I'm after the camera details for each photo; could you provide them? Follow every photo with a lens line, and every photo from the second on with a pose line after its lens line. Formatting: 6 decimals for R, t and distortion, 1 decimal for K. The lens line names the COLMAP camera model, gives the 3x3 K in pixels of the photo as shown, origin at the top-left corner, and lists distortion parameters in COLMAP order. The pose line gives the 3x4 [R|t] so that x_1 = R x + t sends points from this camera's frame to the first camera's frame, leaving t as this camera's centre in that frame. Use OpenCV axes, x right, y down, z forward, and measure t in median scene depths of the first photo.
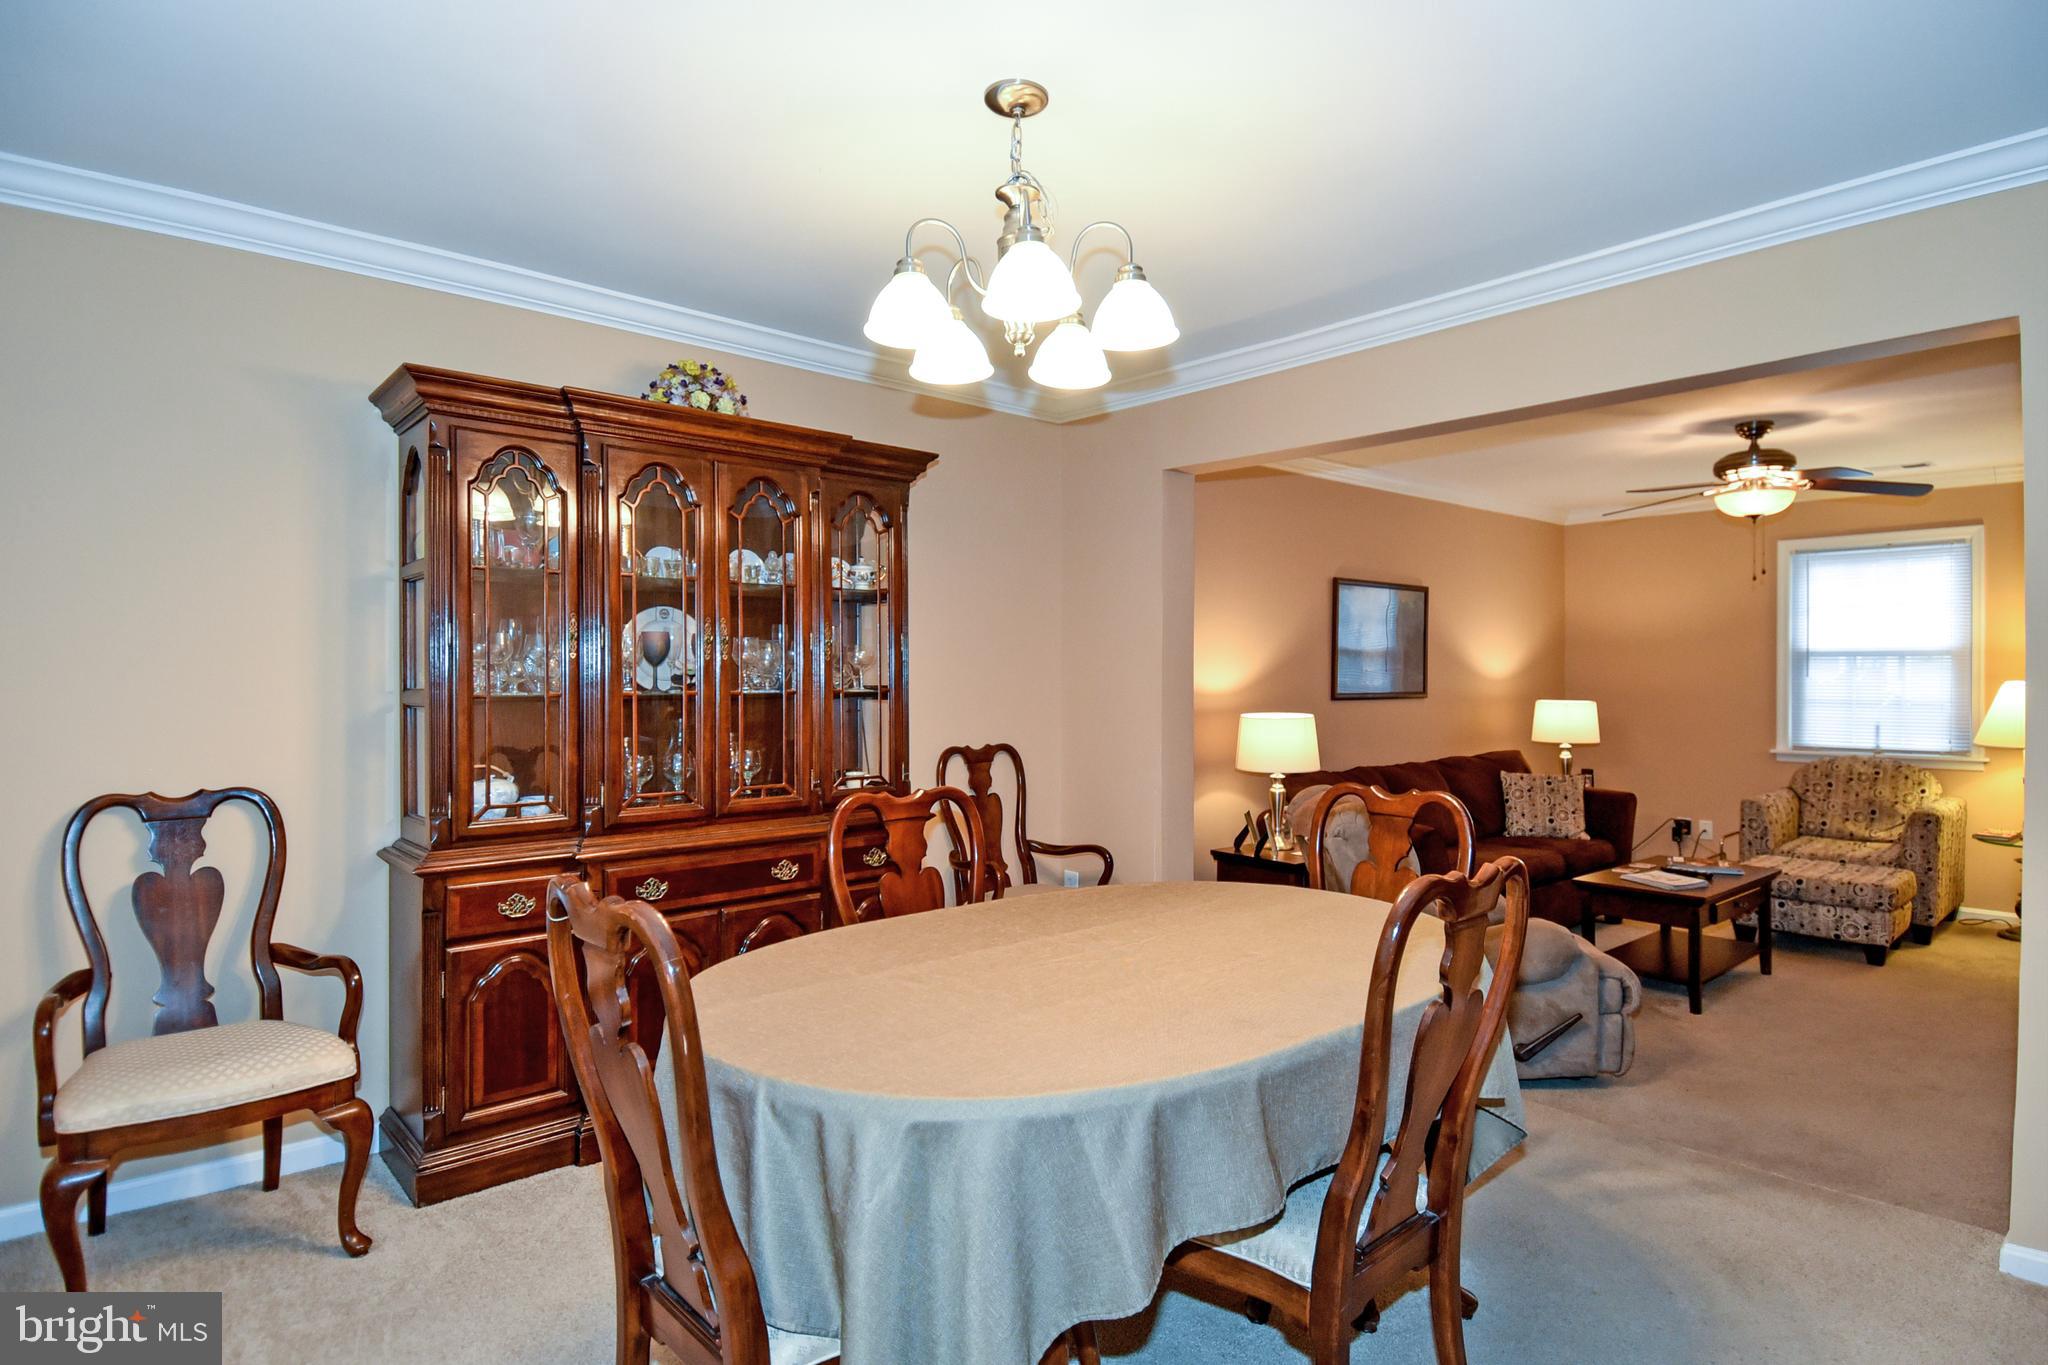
lens RADIAL K [[1133.1, 0, 1006.0], [0, 1133.1, 665.5], [0, 0, 1]] dist [0.047166, -0.031403]
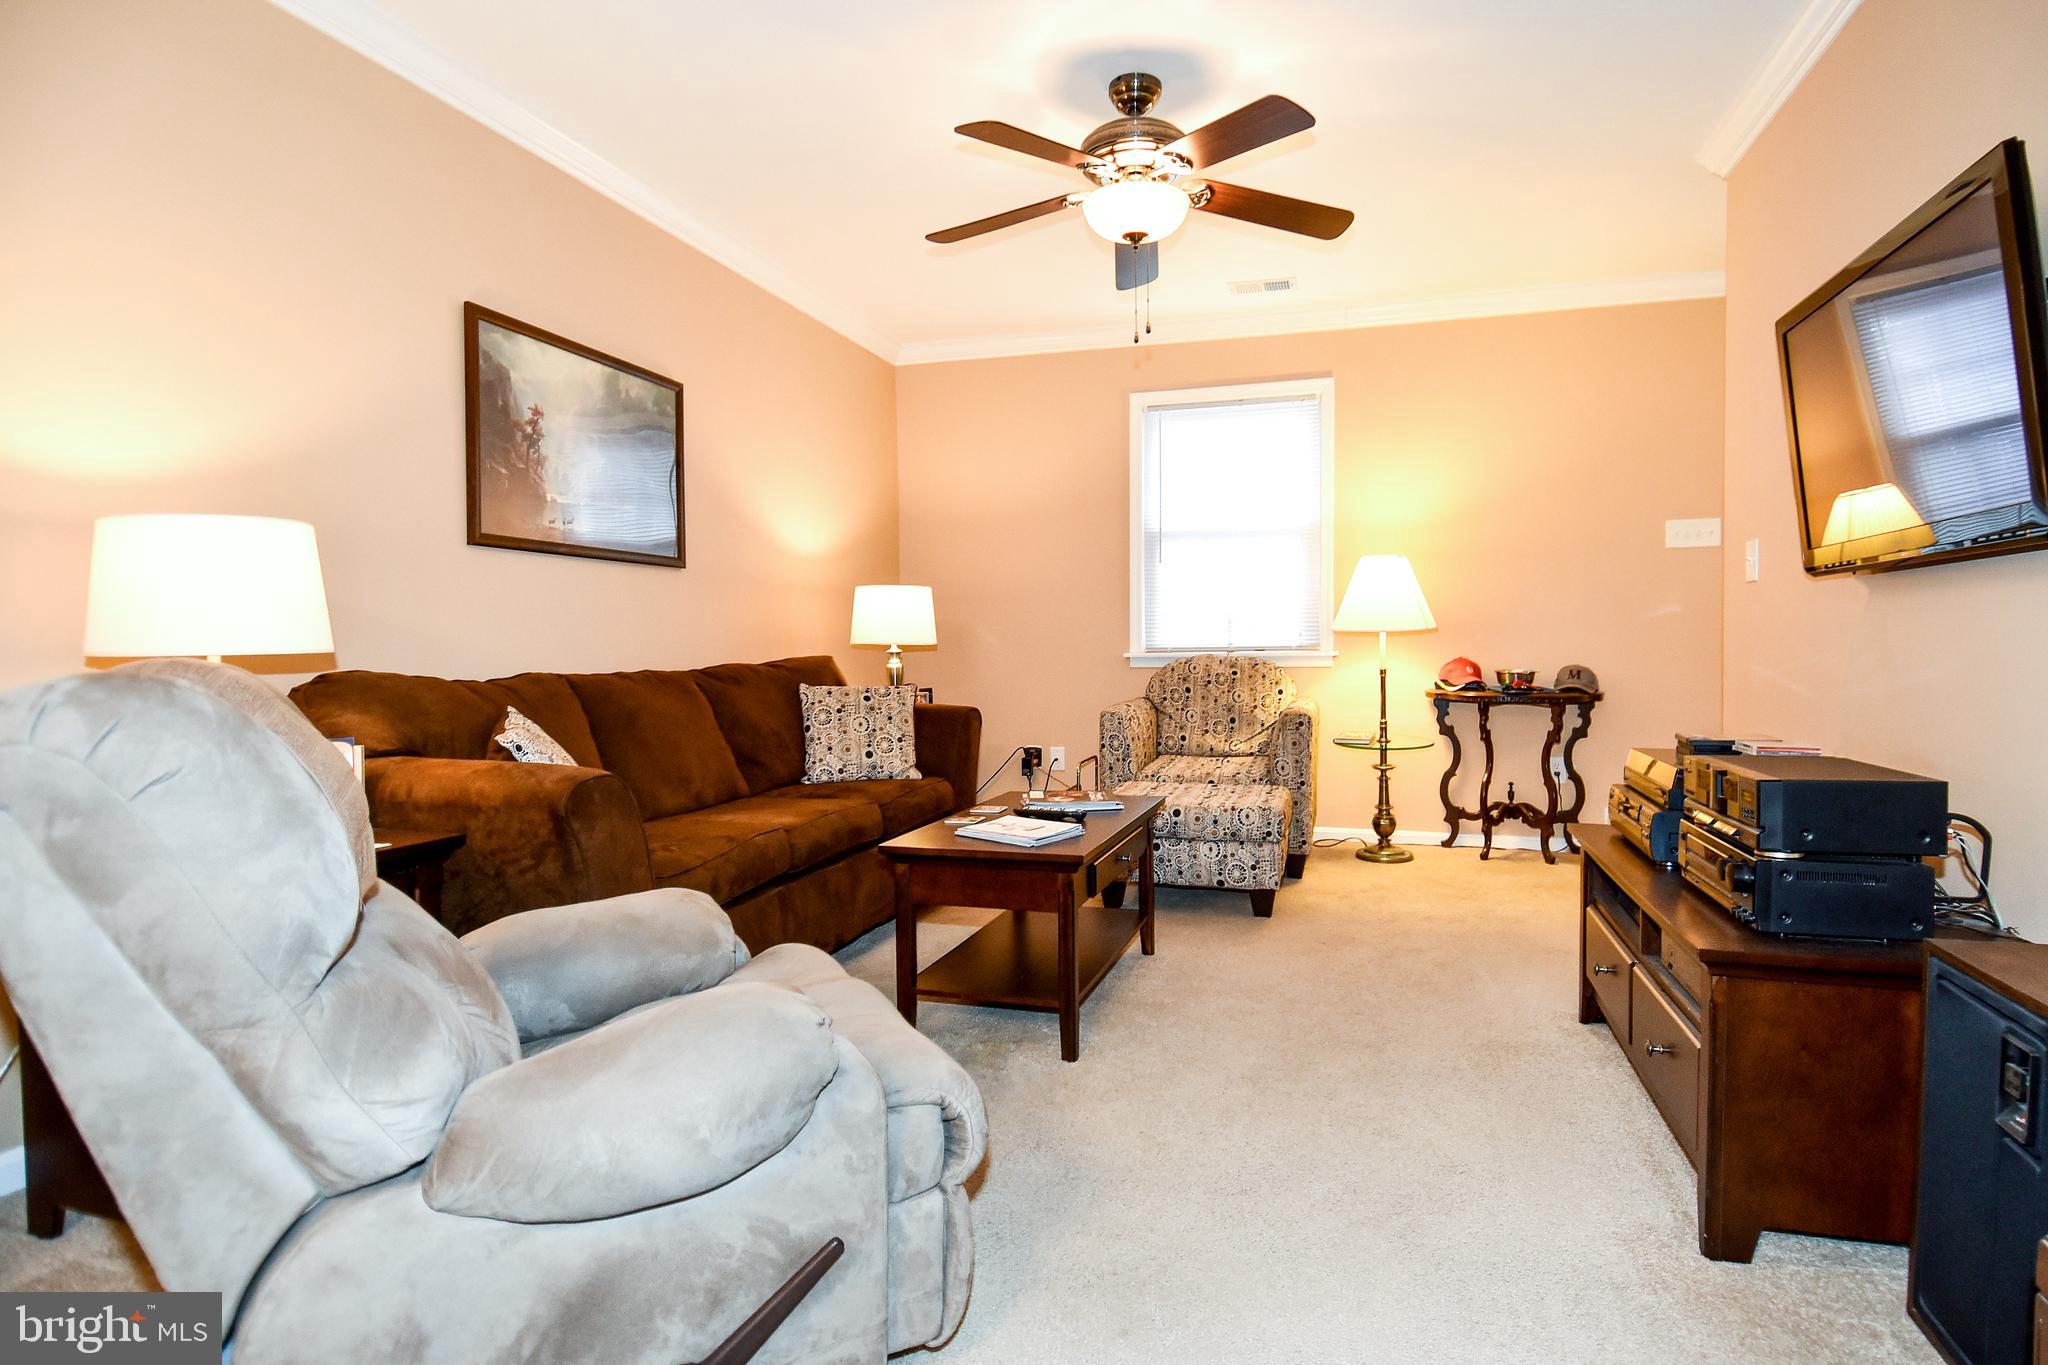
lens RADIAL K [[1133.1, 0, 1025.4], [0, 1133.1, 676.5], [0, 0, 1]] dist [0.047166, -0.031403]
pose [[0.857937, -0.023809, 0.513202, 0.220093], [0.007657, 0.999407, 0.033565, 0.069841], [-0.513697, -0.024867, 0.857611, 0.396082]]
